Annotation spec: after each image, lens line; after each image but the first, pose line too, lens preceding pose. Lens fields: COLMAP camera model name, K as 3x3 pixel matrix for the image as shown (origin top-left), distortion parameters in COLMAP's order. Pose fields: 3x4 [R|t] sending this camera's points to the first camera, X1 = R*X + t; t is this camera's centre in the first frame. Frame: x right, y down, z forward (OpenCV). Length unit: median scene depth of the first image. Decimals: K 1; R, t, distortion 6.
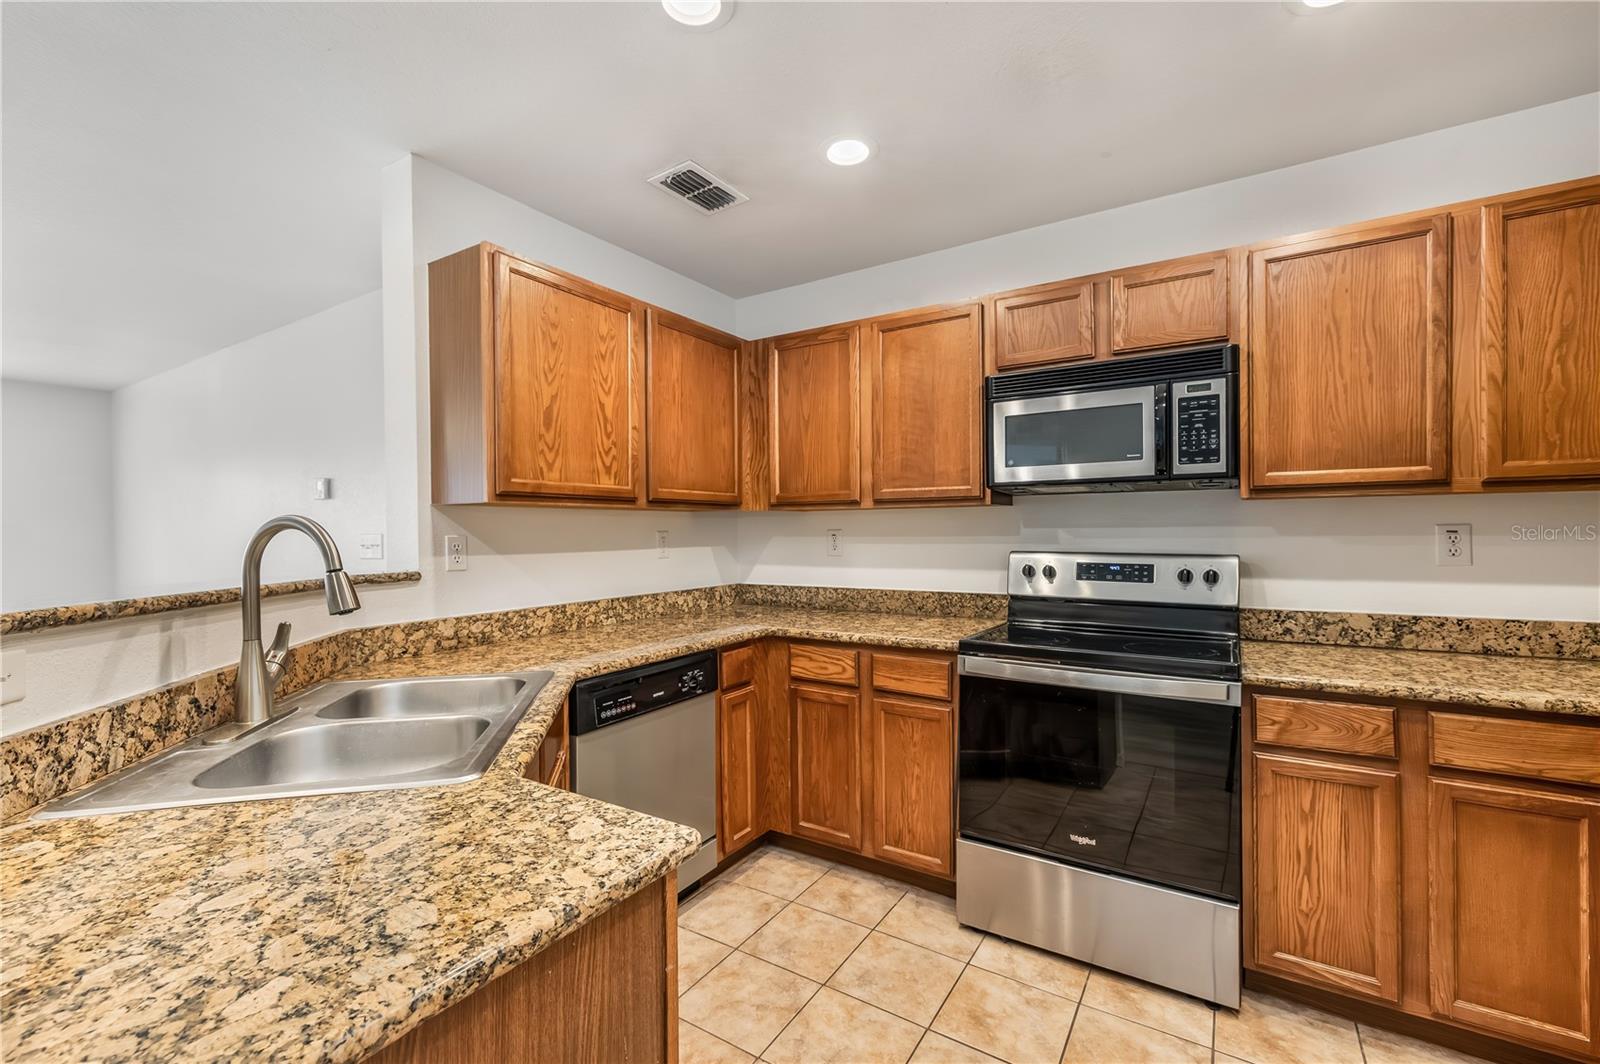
lens RADIAL K [[678.4, 0, 804.0], [0, 678.4, 507.3], [0, 0, 1]] dist [0.002250, 0.000156]
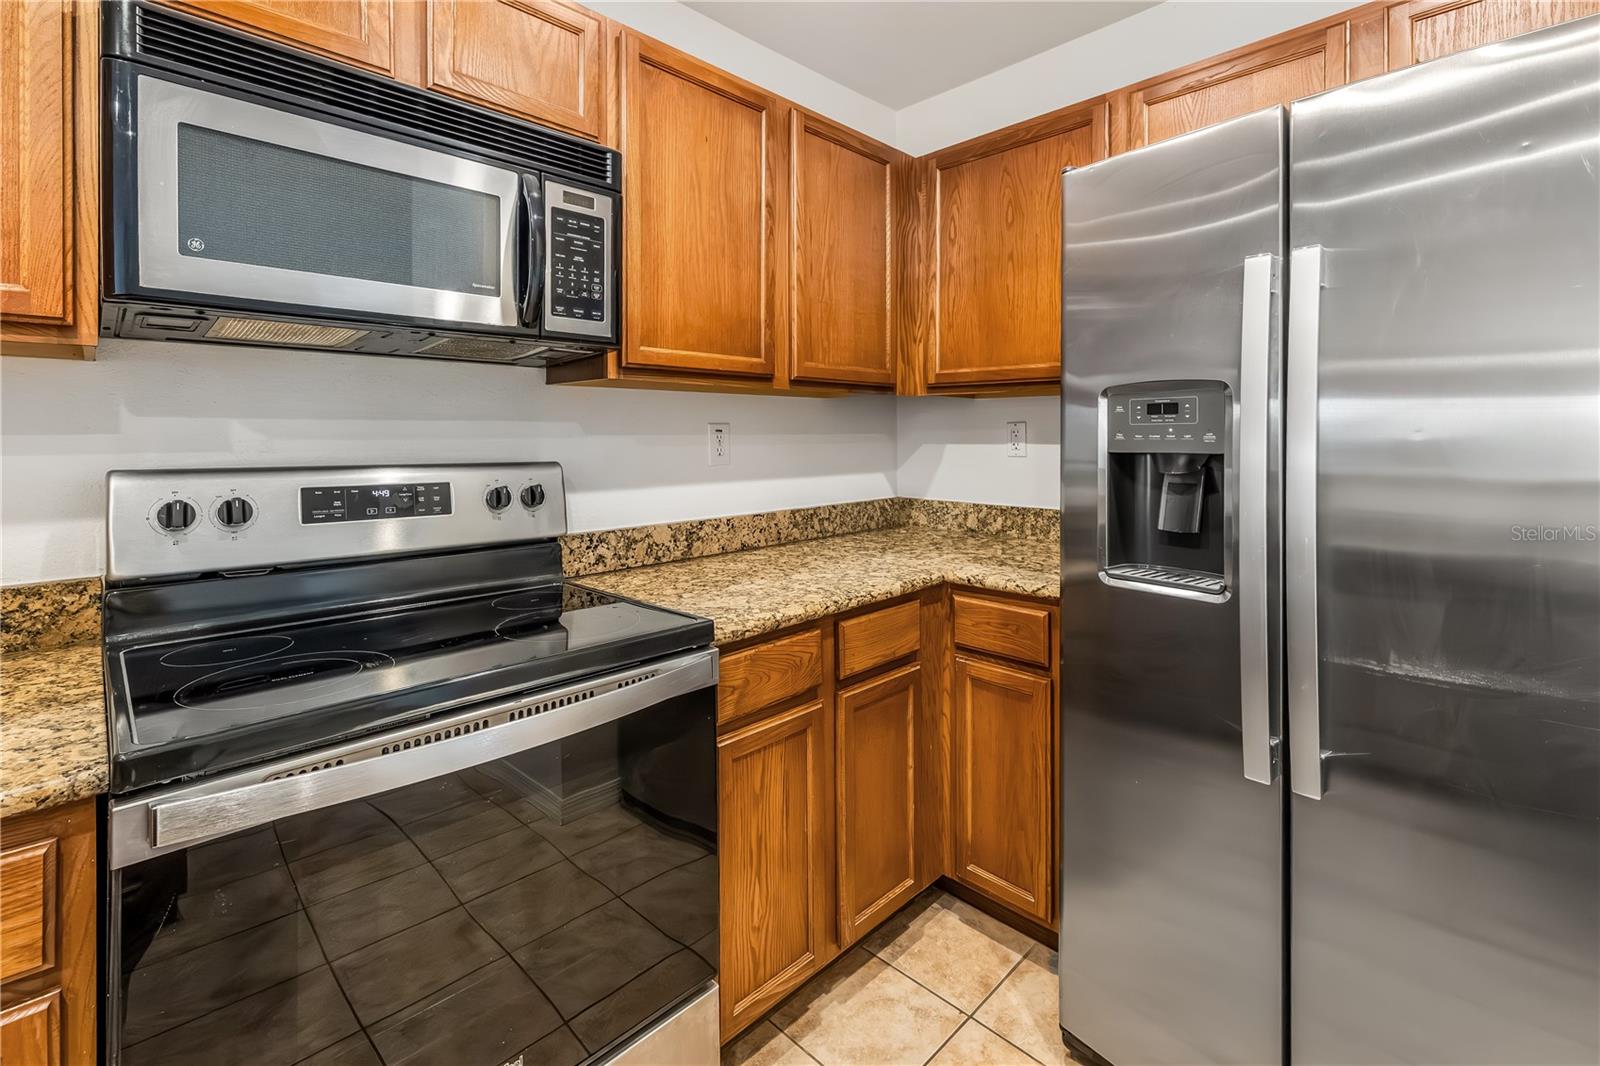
lens RADIAL K [[709.8, 0, 797.4], [0, 709.8, 436.8], [0, 0, 1]] dist [-0.000028, 0.000030]
pose [[0.219377, 0.007301, 0.975613, -0.023021], [-0.031941, 0.999490, -0.000297, 0.040302], [-0.975117, -0.031096, 0.219498, 0.653528]]
